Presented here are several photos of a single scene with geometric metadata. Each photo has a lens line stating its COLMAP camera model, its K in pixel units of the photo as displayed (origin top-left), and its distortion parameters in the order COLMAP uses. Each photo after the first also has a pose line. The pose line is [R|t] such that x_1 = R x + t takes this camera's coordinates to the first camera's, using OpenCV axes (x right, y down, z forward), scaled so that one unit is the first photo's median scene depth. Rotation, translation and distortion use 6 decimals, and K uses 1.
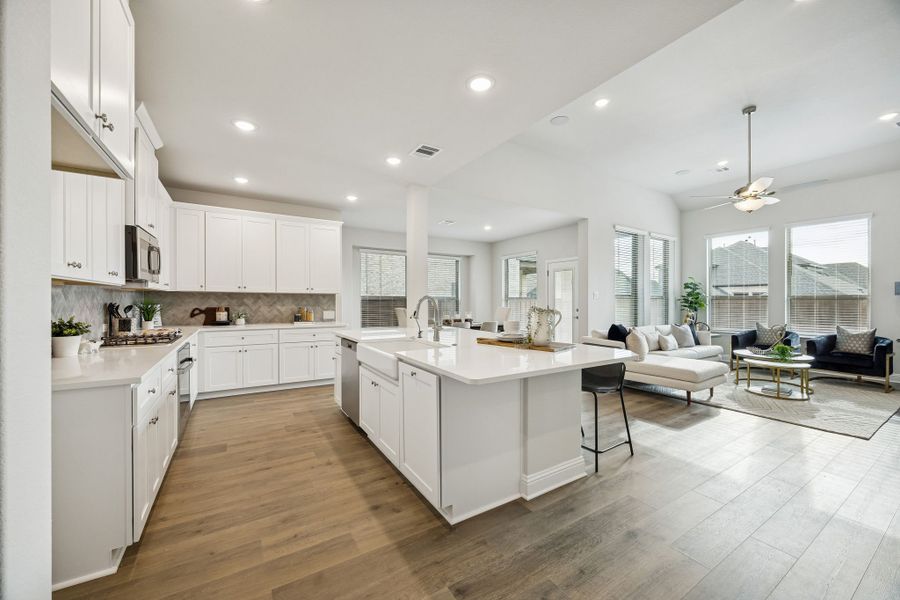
lens RADIAL K [[342.8, 0, 449.1], [0, 342.8, 298.8], [0, 0, 1]] dist [0.002755, -0.000914]
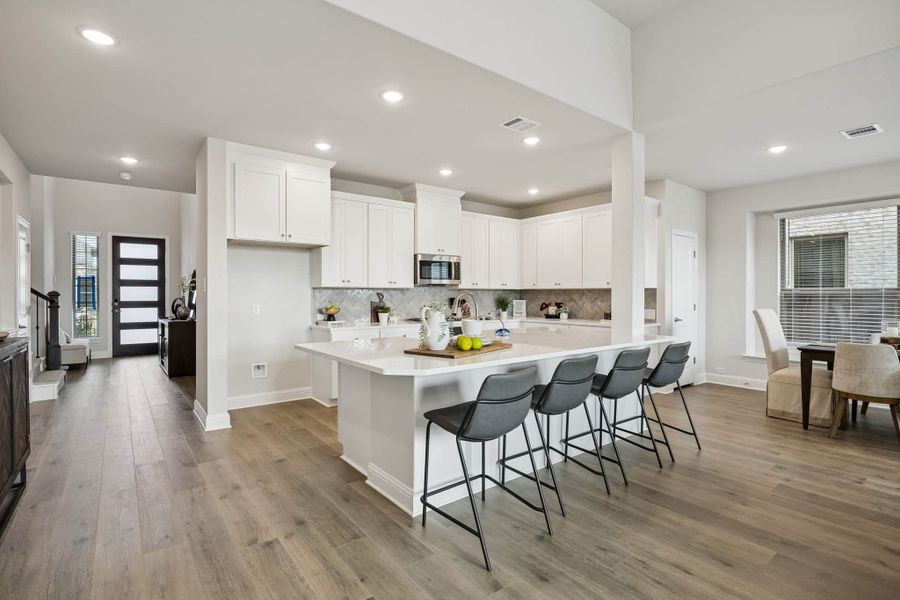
lens RADIAL K [[435.7, 0, 447.7], [0, 435.7, 298.6], [0, 0, 1]] dist [-0.008028, 0.000608]
pose [[0.096784, 0.003317, -0.995300, 0.655266], [0.004811, 0.999981, 0.003801, 0.004785], [0.995294, -0.005156, 0.096766, 0.460868]]
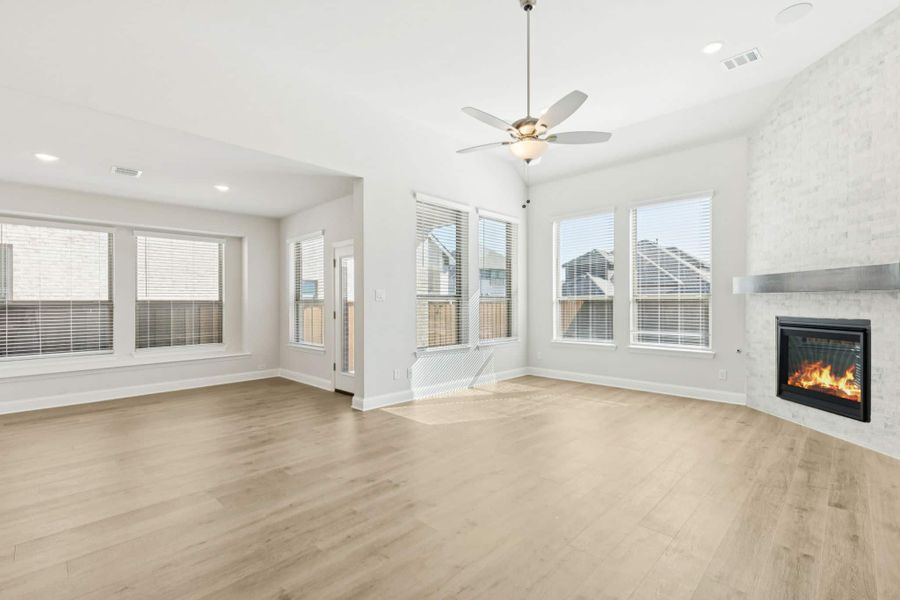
lens RADIAL K [[404.5, 0, 451.2], [0, 404.5, 303.7], [0, 0, 1]] dist [-0.000588, 0.001470]
pose [[0.972267, -0.007835, 0.233742, 0.451993], [0.007111, 0.999967, 0.003944, 0.003808], [-0.233765, -0.002173, 0.972291, 0.249217]]
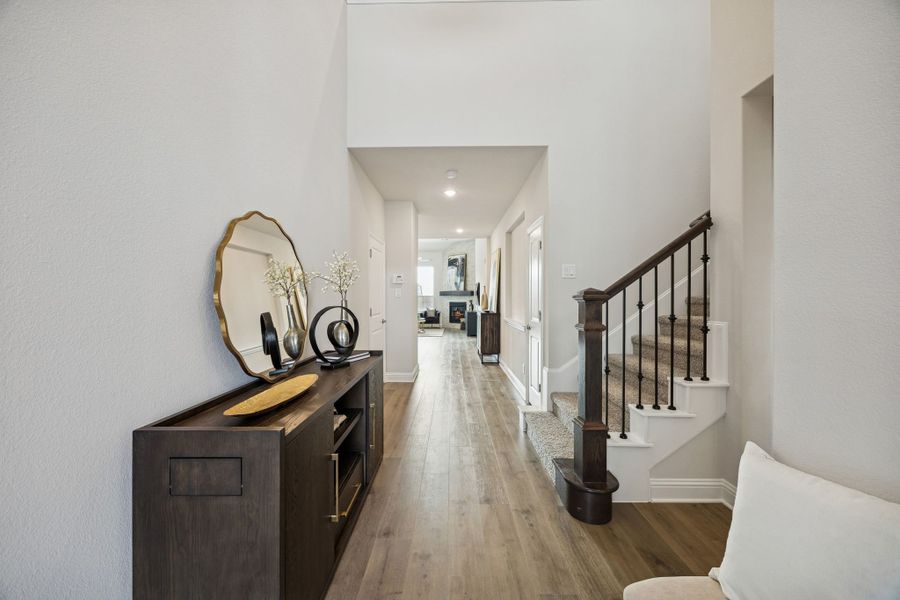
lens RADIAL K [[342.8, 0, 449.5], [0, 342.8, 299.5], [0, 0, 1]] dist [0.002755, -0.000914]
pose [[0.532408, -0.002487, 0.846484, -1.048017], [-0.003673, 0.999979, 0.005249, 0.003942], [-0.846480, -0.005904, 0.532388, -0.573507]]
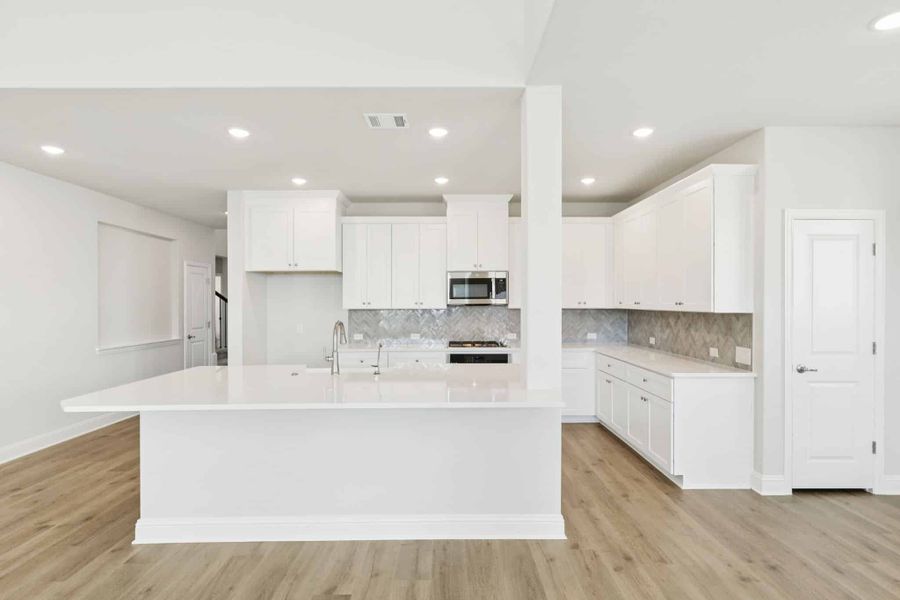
lens RADIAL K [[451.2, 0, 453.3], [0, 451.2, 307.1], [0, 0, 1]] dist [0.016317, -0.000318]
pose [[-0.520838, 0.004285, -0.853644, 0.436825], [0.002842, 0.999991, 0.003286, -0.026185], [0.853651, -0.000715, -0.520846, 1.046017]]
